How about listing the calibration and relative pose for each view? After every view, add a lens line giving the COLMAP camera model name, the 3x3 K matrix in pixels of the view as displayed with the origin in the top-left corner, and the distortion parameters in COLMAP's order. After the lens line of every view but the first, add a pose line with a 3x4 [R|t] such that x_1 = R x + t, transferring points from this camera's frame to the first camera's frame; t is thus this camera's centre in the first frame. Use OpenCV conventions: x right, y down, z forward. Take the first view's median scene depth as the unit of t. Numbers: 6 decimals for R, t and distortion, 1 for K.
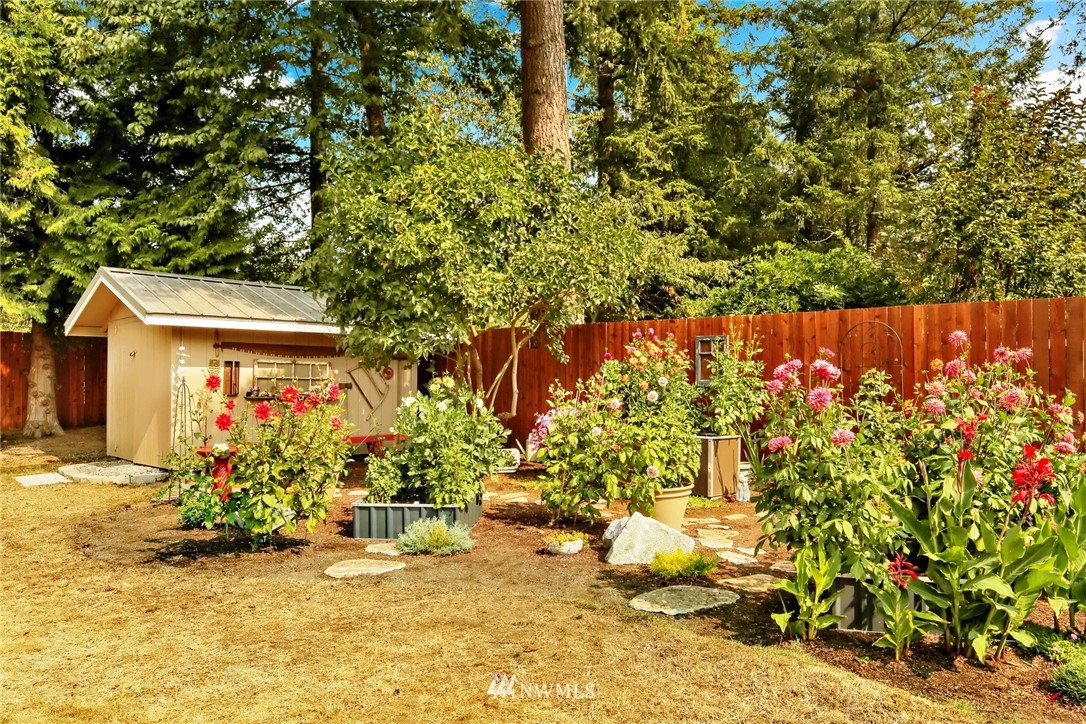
lens RADIAL K [[746.8, 0, 562.4], [0, 746.8, 363.1], [0, 0, 1]] dist [-0.011794, -0.005750]
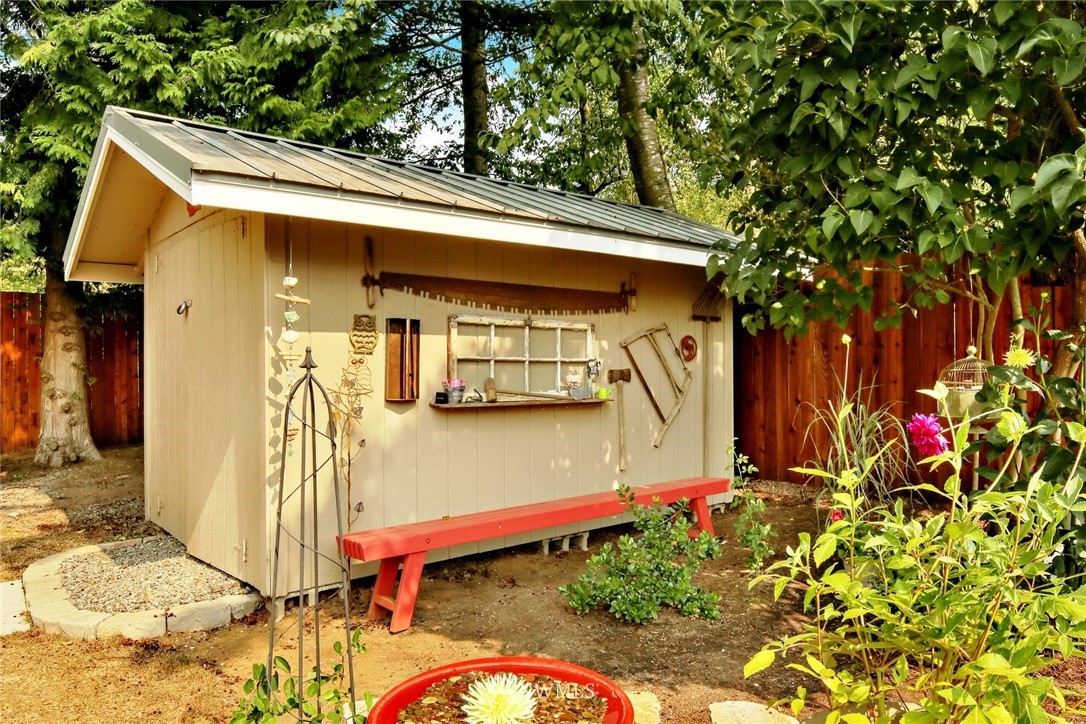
lens RADIAL K [[757.2, 0, 548.3], [0, 757.2, 350.0], [0, 0, 1]] dist [-0.013423, -0.005960]
pose [[0.991420, -0.013123, -0.130057, -0.303646], [0.013436, 0.999909, 0.001526, 0.014792], [0.130025, -0.003260, 0.991505, 0.582506]]
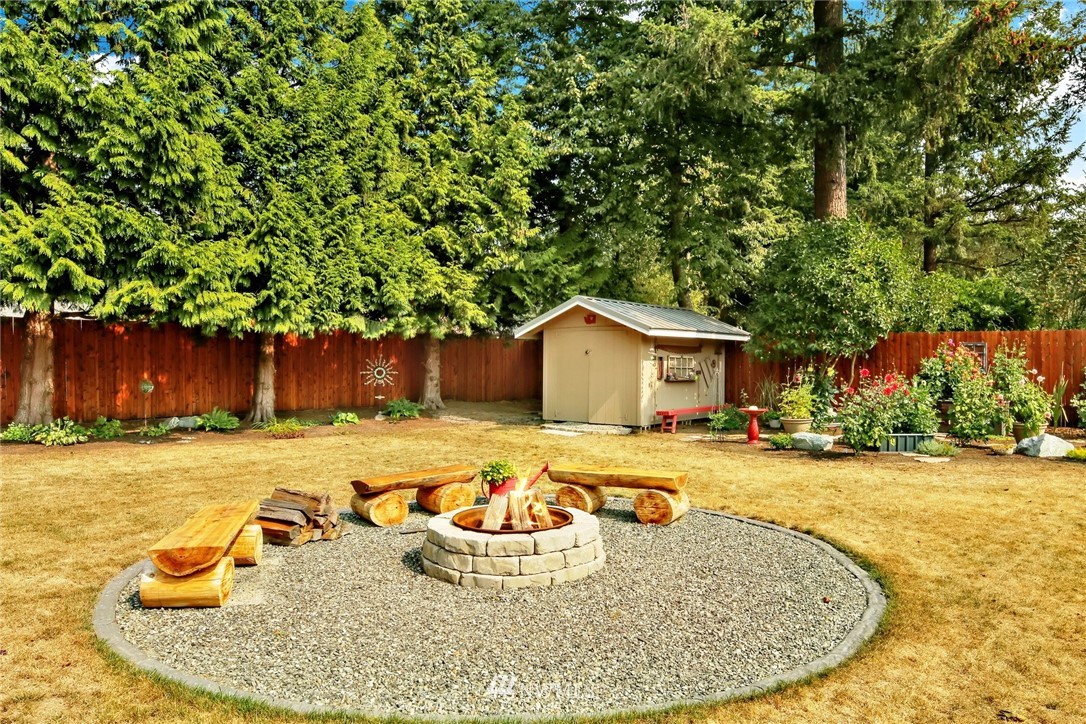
lens RADIAL K [[757.2, 0, 548.3], [0, 757.2, 350.0], [0, 0, 1]] dist [-0.013423, -0.005960]
pose [[0.997109, 0.003026, 0.075921, -0.785386], [-0.003387, 0.999984, 0.004622, -0.022525], [-0.075906, -0.004866, 0.997103, -0.546969]]
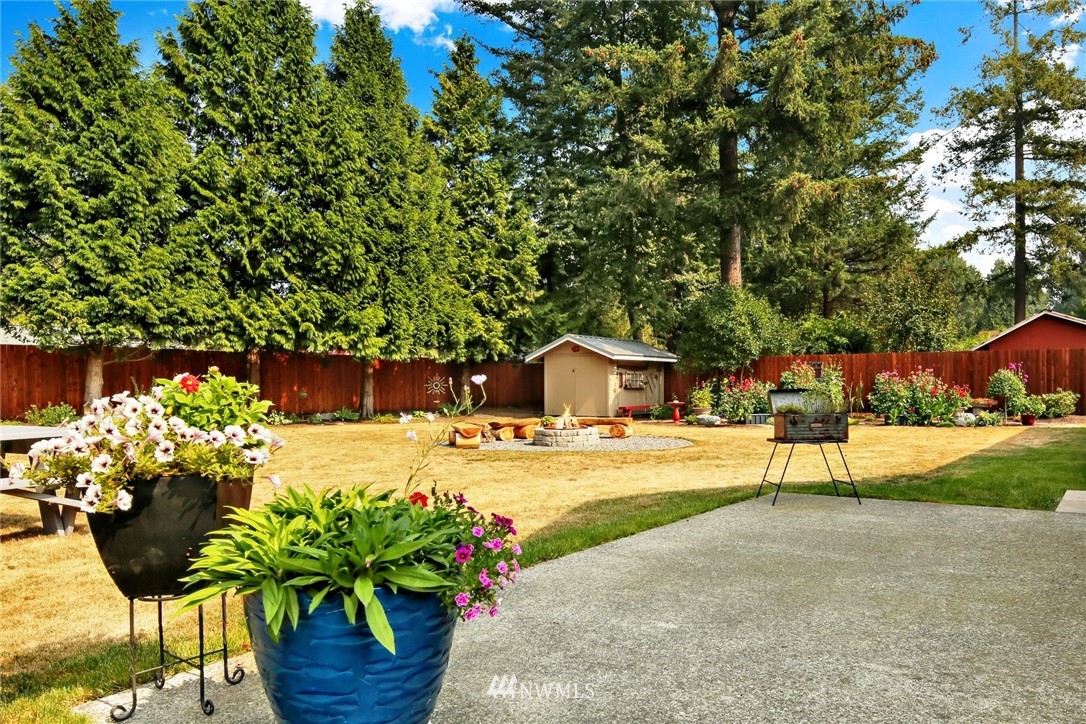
lens RADIAL K [[759.1, 0, 539.5], [0, 759.1, 387.3], [0, 0, 1]] dist [-0.029884, -0.001110]
pose [[0.993390, -0.010349, 0.114323, -0.977212], [0.008022, 0.999752, 0.020798, -0.008779], [-0.114509, -0.019743, 0.993226, -1.410284]]
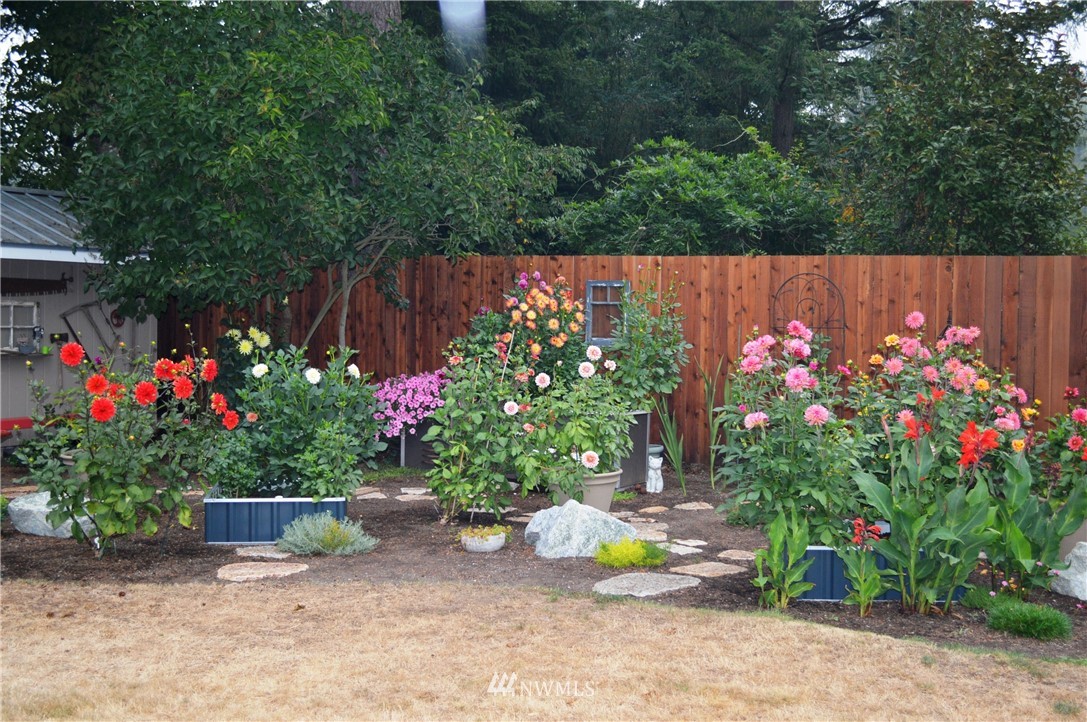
lens RADIAL K [[1284.8, 0, 543.5], [0, 1284.8, 361.0], [0, 0, 1]] dist [-0.012993, -0.059672]
pose [[0.973066, 0.006100, 0.230445, -0.148424], [-0.020137, 0.998078, 0.058610, -0.027102], [-0.229645, -0.061672, 0.971319, -0.237183]]
